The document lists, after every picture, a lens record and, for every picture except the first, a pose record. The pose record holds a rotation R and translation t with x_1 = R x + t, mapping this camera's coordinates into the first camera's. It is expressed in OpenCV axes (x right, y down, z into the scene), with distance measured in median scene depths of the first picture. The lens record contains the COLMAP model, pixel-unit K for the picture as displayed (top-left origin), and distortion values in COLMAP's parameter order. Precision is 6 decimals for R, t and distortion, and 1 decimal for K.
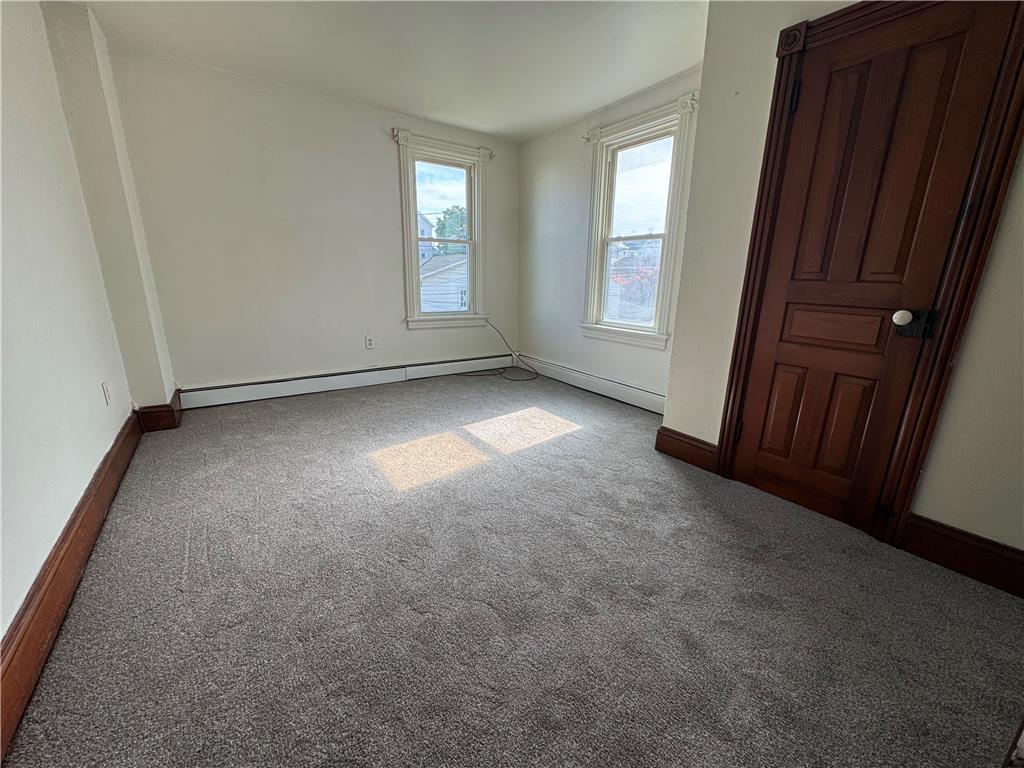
lens RADIAL K [[409.1, 0, 510.8], [0, 409.1, 382.9], [0, 0, 1]] dist [-0.001828, -0.000082]
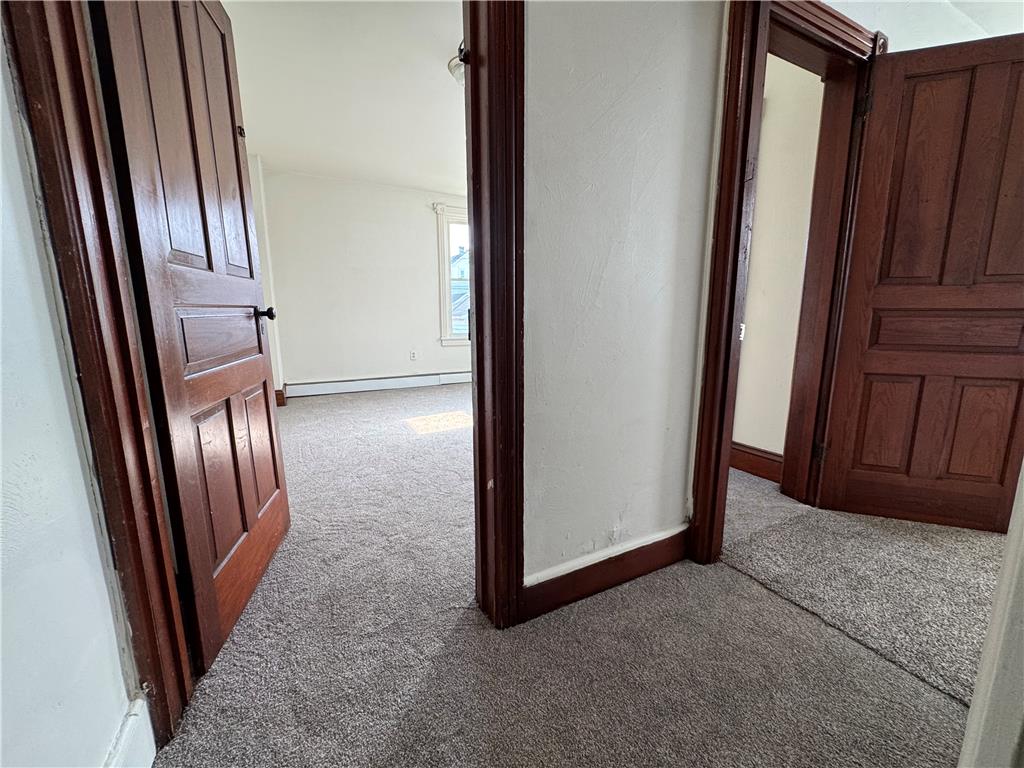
lens RADIAL K [[409.1, 0, 510.8], [0, 409.1, 382.9], [0, 0, 1]] dist [-0.001828, -0.000082]
pose [[0.991500, 0.001767, -0.130091, 0.187565], [-0.013260, 0.996073, -0.087533, 0.133054], [0.129425, 0.088514, 0.987631, -0.354011]]
